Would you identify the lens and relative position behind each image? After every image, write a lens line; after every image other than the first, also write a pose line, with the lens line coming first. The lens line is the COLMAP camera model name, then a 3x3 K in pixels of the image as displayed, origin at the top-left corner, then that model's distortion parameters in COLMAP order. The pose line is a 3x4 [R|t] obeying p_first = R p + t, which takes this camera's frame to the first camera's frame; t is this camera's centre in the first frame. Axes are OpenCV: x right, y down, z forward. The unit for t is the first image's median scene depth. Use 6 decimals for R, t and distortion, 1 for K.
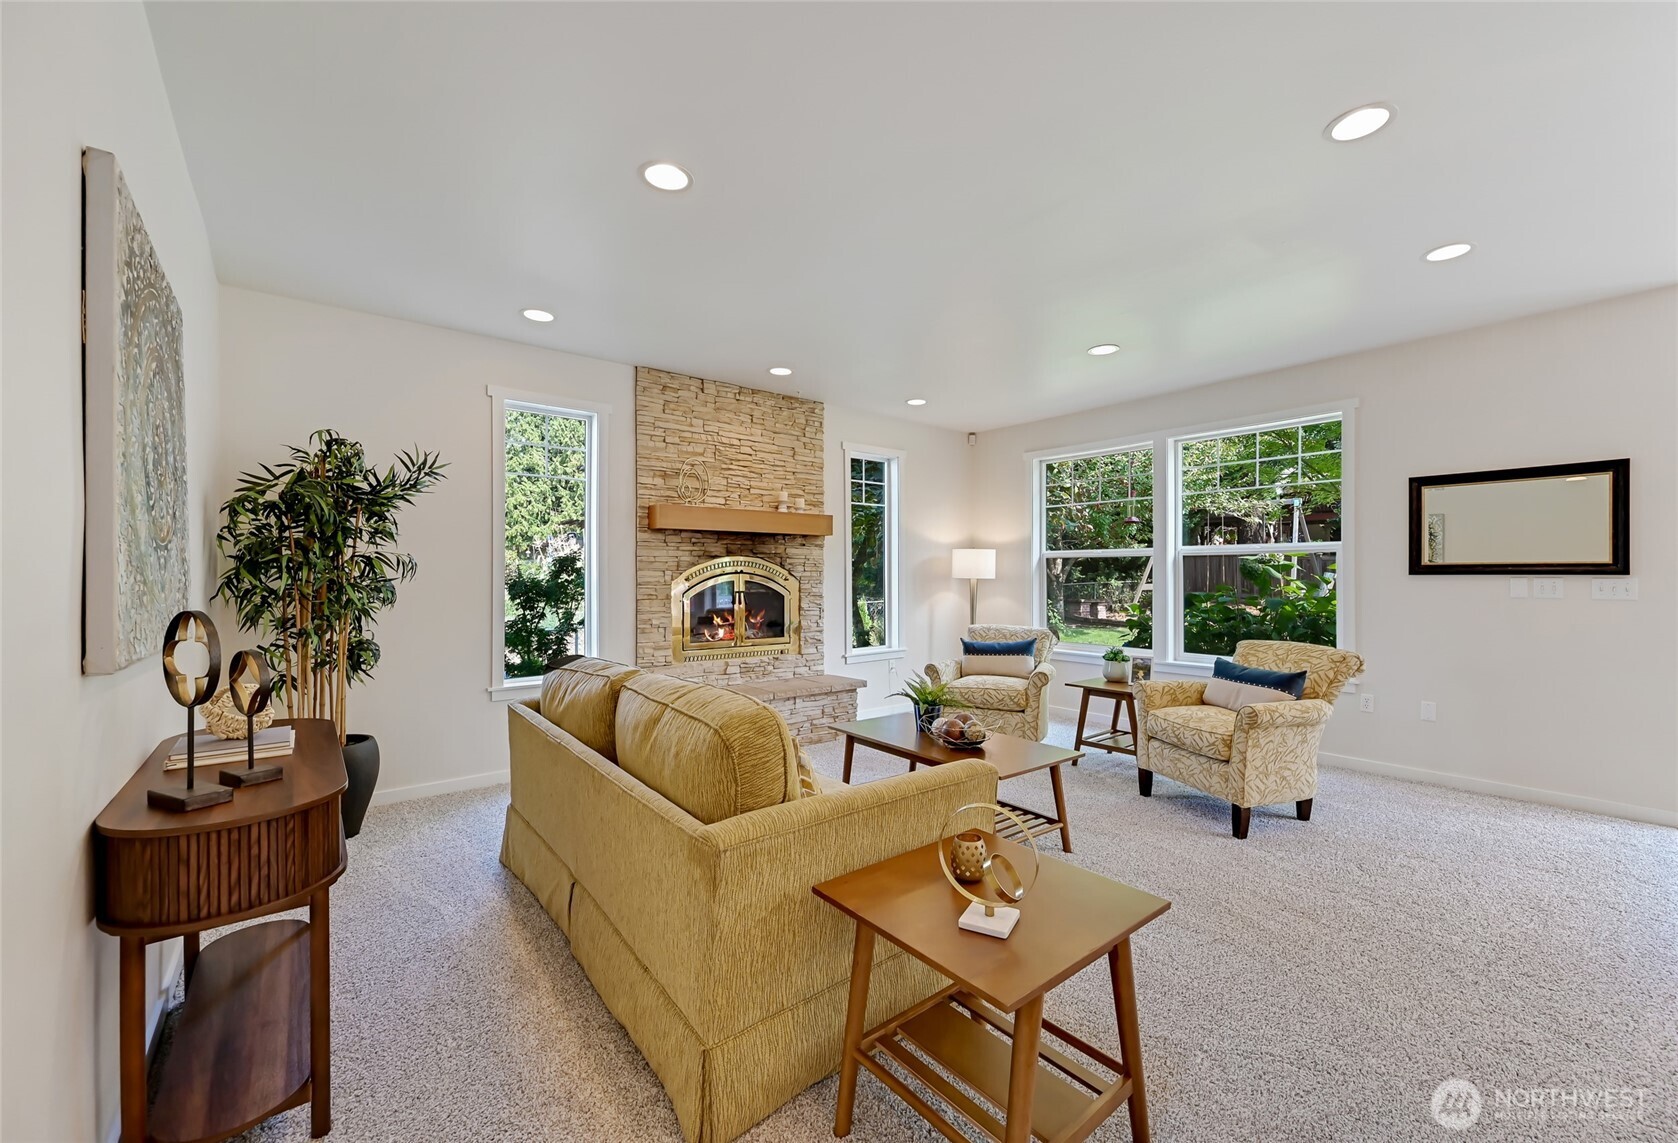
lens RADIAL K [[685.2, 0, 841.4], [0, 685.2, 570.4], [0, 0, 1]] dist [-0.000947, -0.000039]
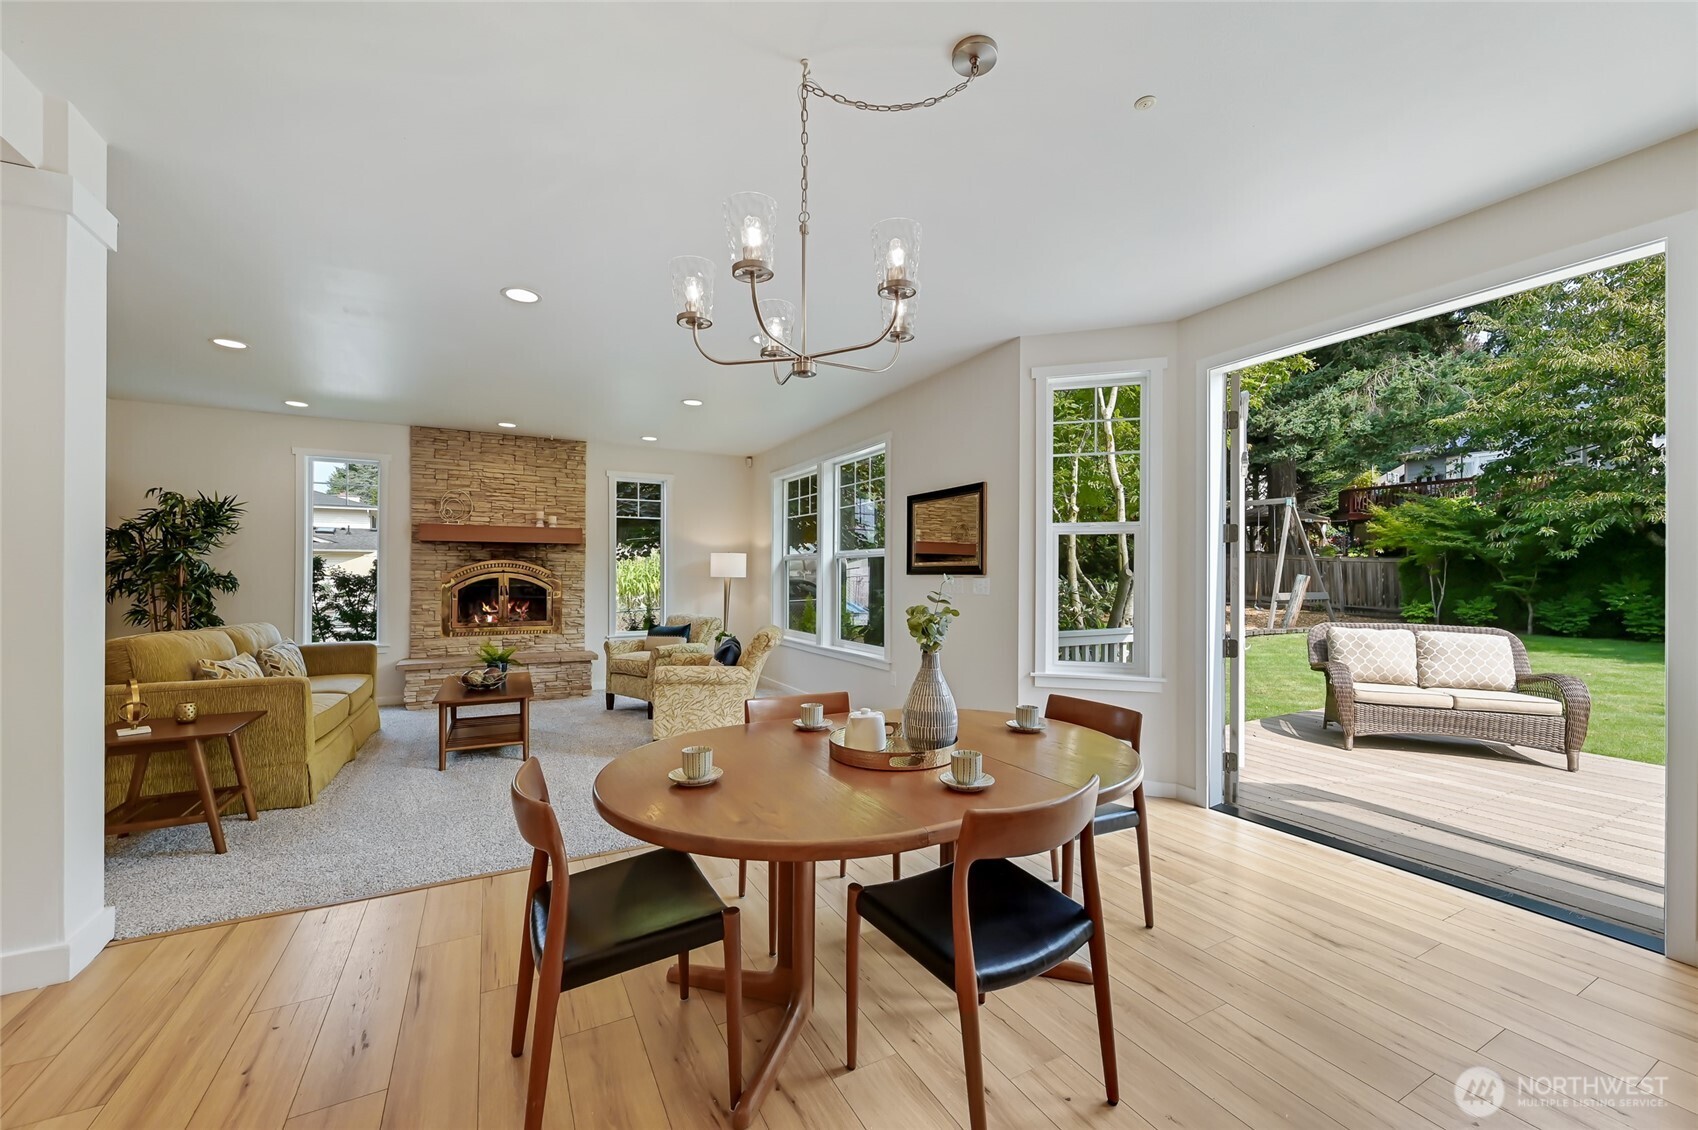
lens RADIAL K [[672.0, 0, 849.2], [0, 672.0, 570.6], [0, 0, 1]] dist [0.003900, 0.000126]
pose [[0.981281, 0.001174, -0.192580, 0.830087], [-0.001236, 0.999999, -0.000200, -0.000266], [0.192579, 0.000434, 0.981281, -0.184140]]
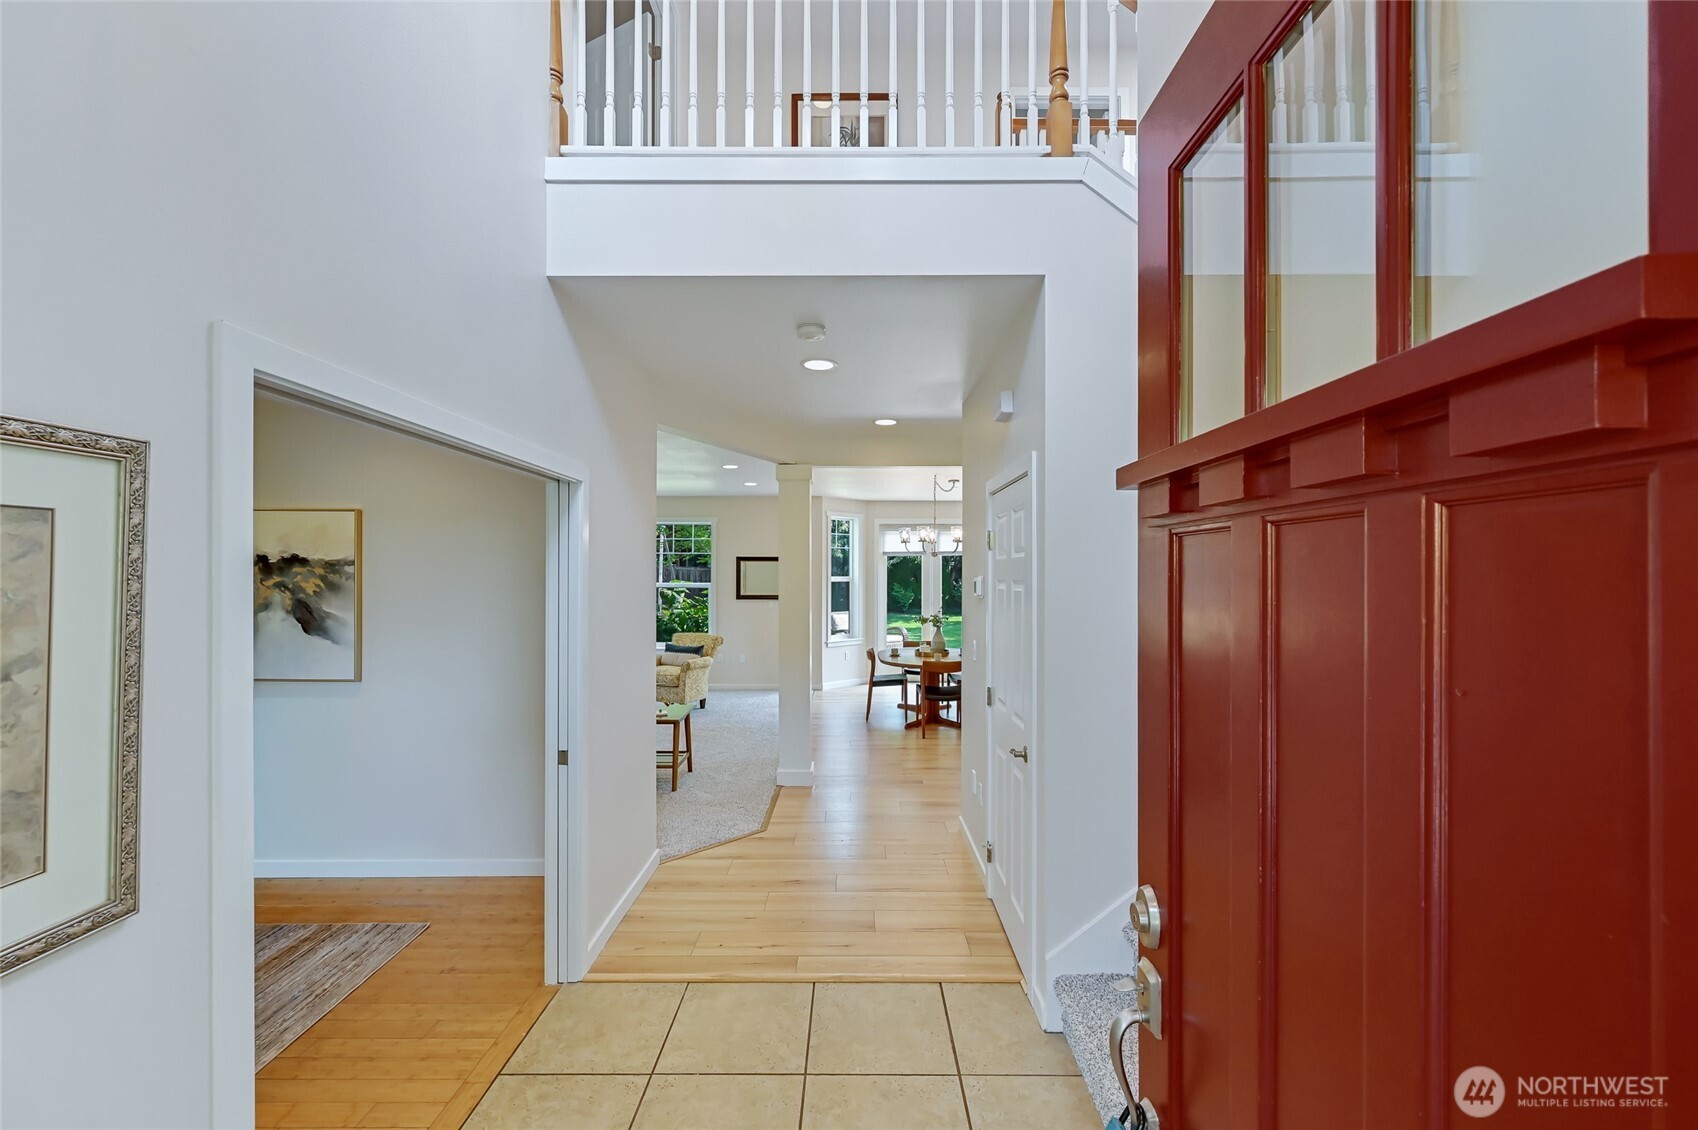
lens RADIAL K [[672.0, 0, 853.3], [0, 672.0, 566.3], [0, 0, 1]] dist [0.003900, 0.000126]
pose [[0.634093, 0.002029, 0.773254, -0.558814], [-0.000601, 0.999998, -0.002130, -0.084608], [-0.773256, 0.000886, 0.634093, -0.616210]]
